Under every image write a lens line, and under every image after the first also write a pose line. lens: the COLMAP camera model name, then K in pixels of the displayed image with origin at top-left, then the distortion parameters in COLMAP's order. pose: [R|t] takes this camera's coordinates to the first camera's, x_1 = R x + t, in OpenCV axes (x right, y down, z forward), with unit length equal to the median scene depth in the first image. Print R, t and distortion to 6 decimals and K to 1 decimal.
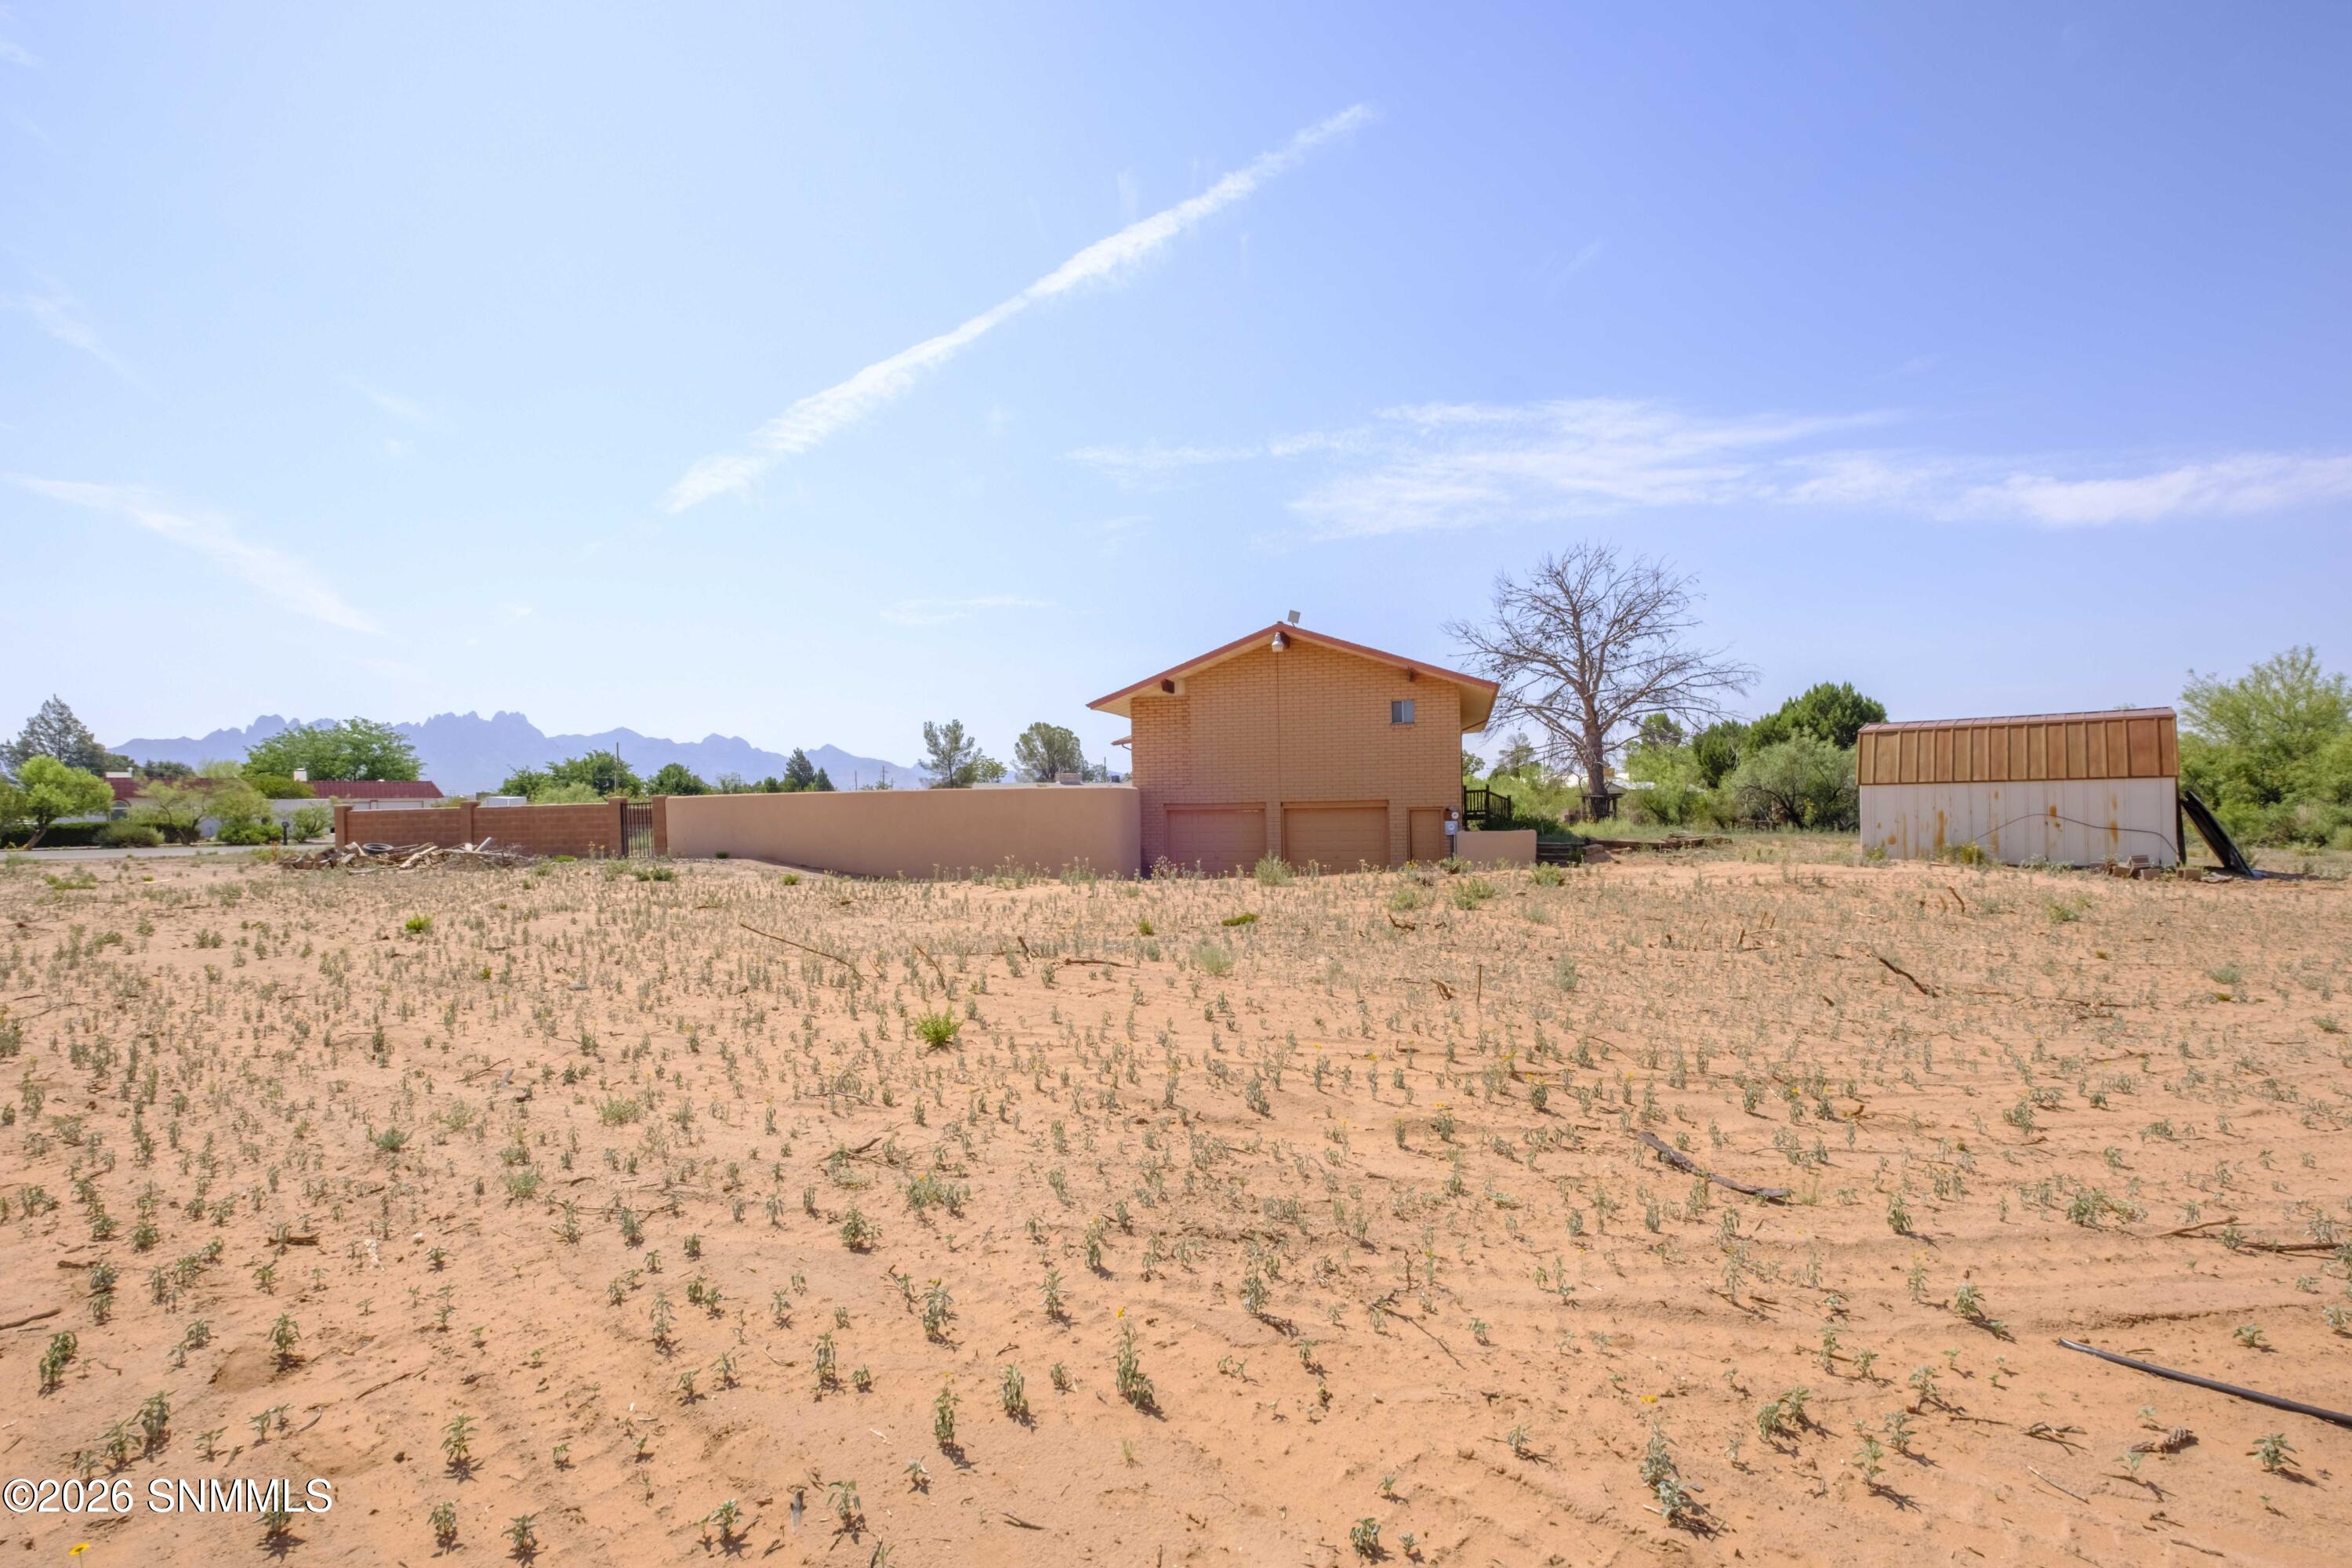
lens RADIAL K [[1016.1, 0, 1180.0], [0, 1016.1, 785.9], [0, 0, 1]] dist [0.005816, -0.003808]
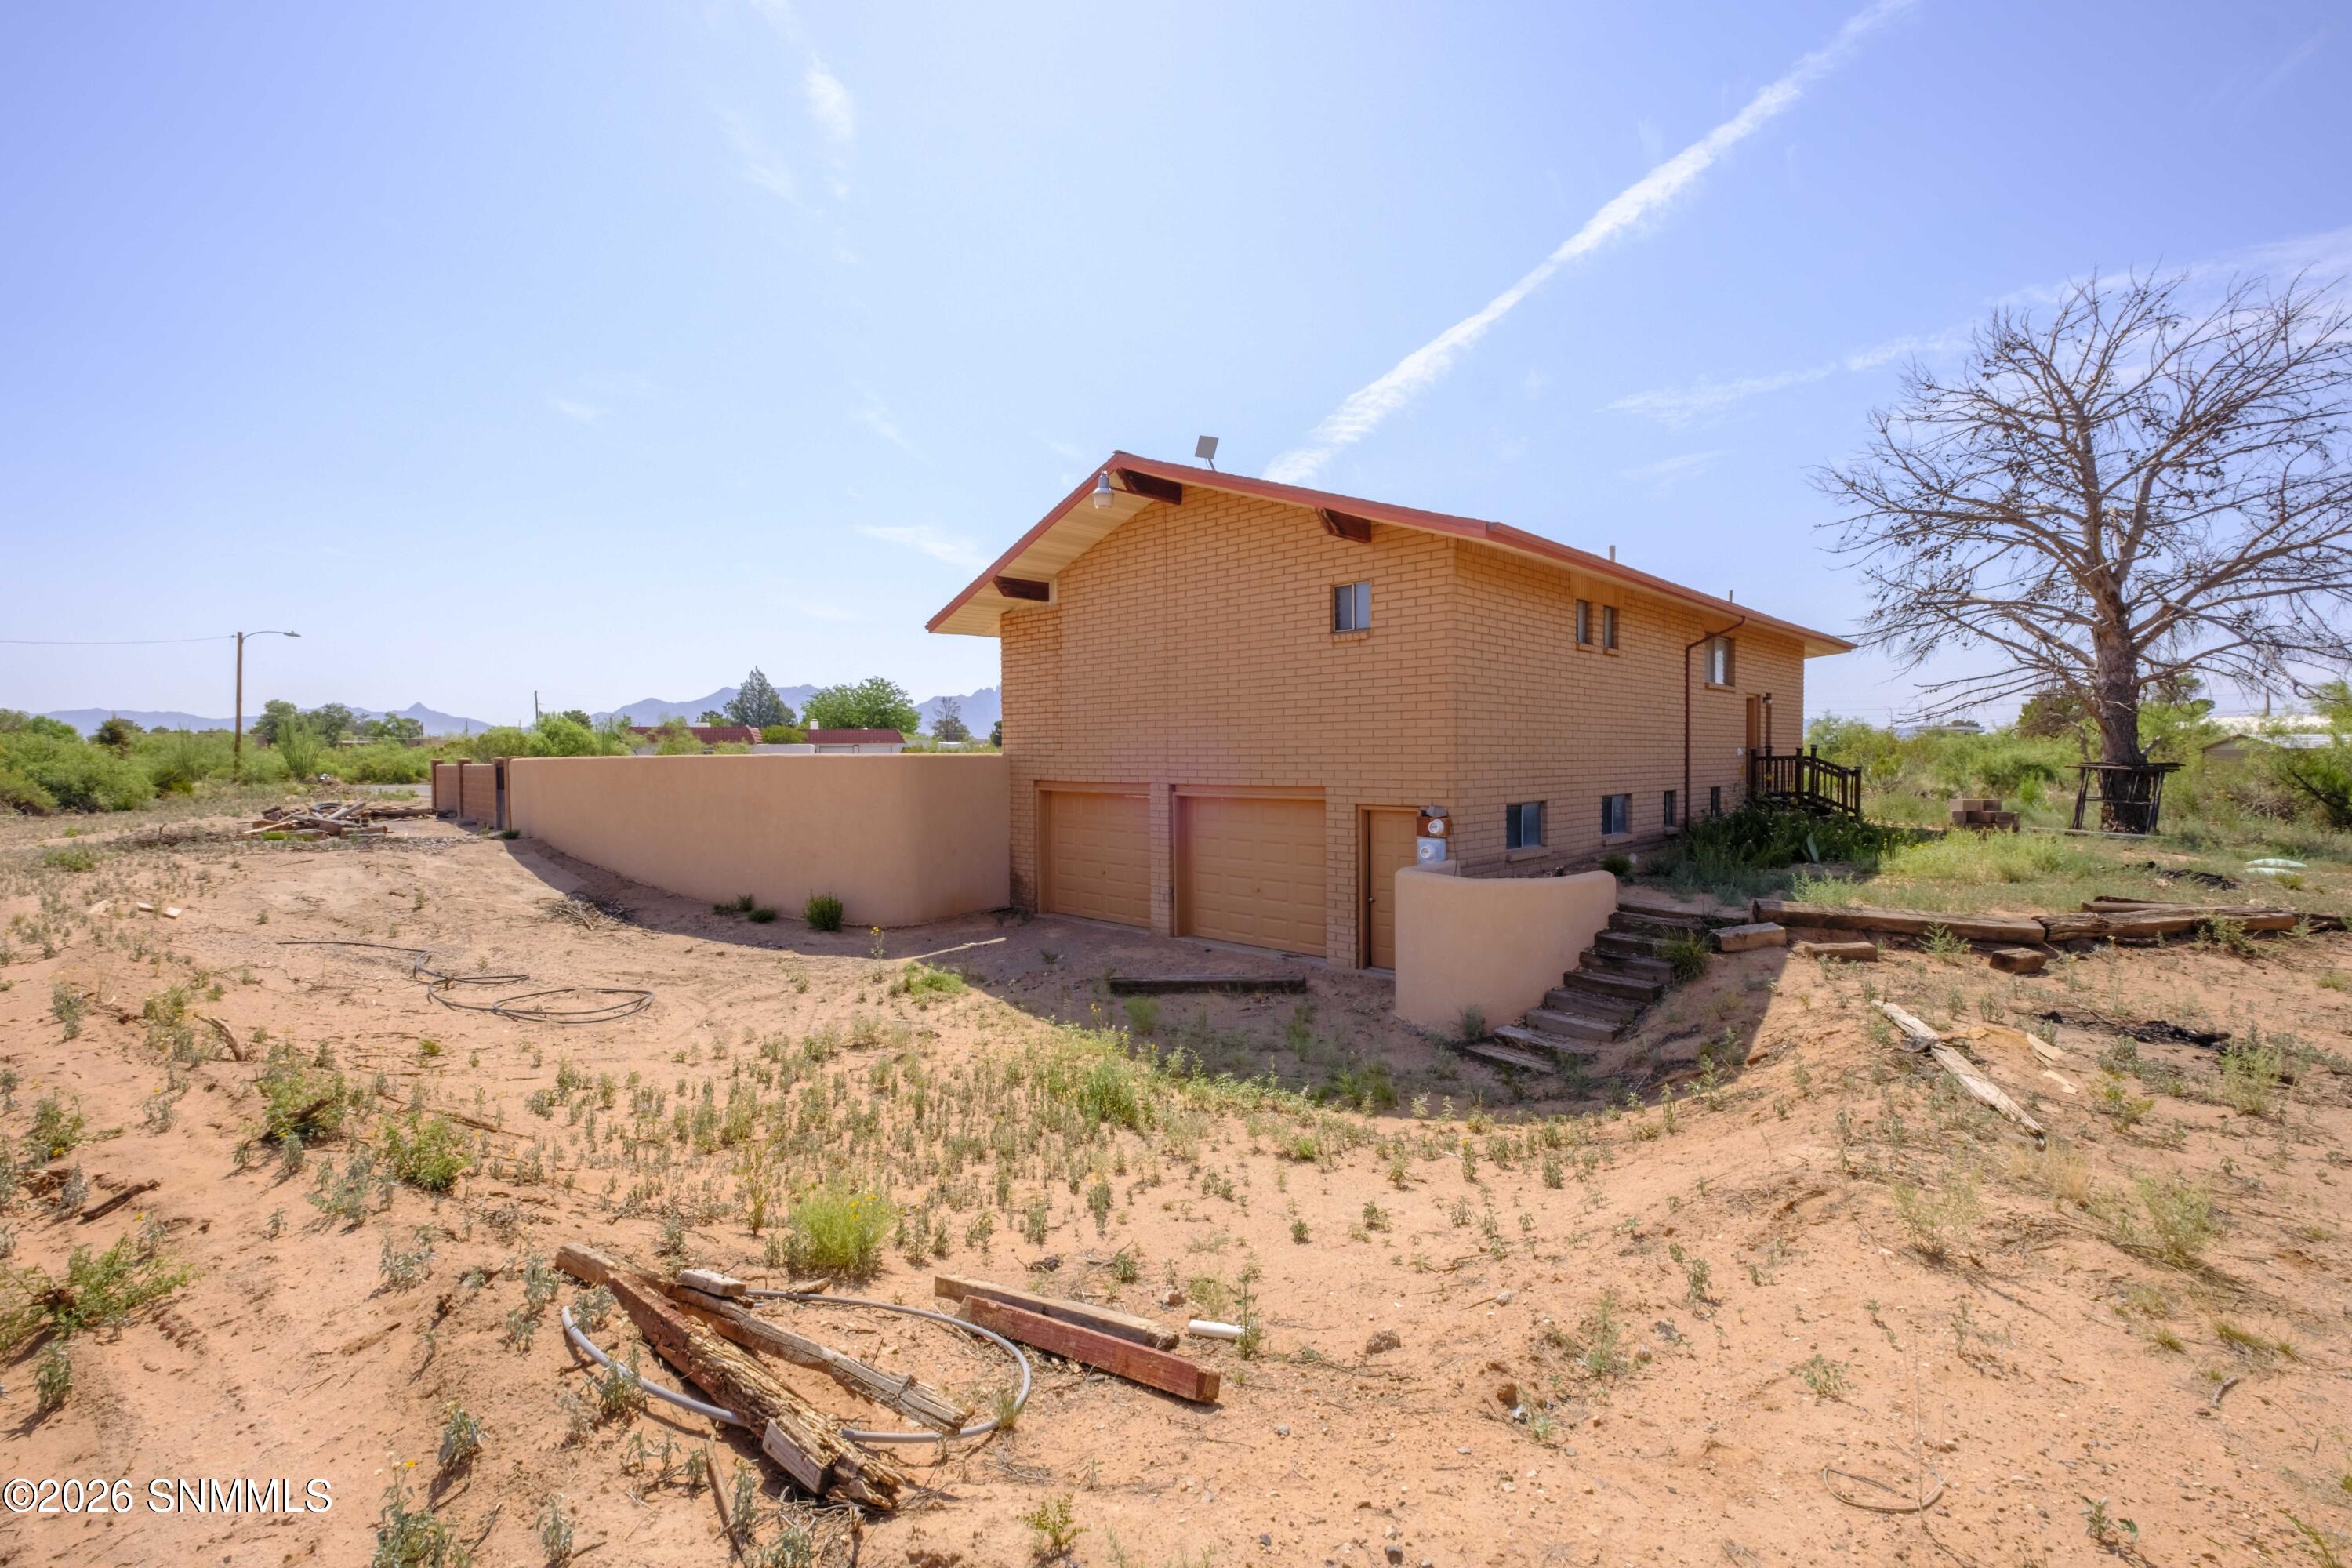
lens RADIAL K [[1016.1, 0, 1139.8], [0, 1016.1, 730.8], [0, 0, 1]] dist [0.005816, -0.003808]
pose [[0.880818, -0.000320, -0.473456, 0.339430], [-0.000955, 0.999997, -0.002452, -0.011440], [0.473455, 0.002612, 0.880814, 0.492735]]
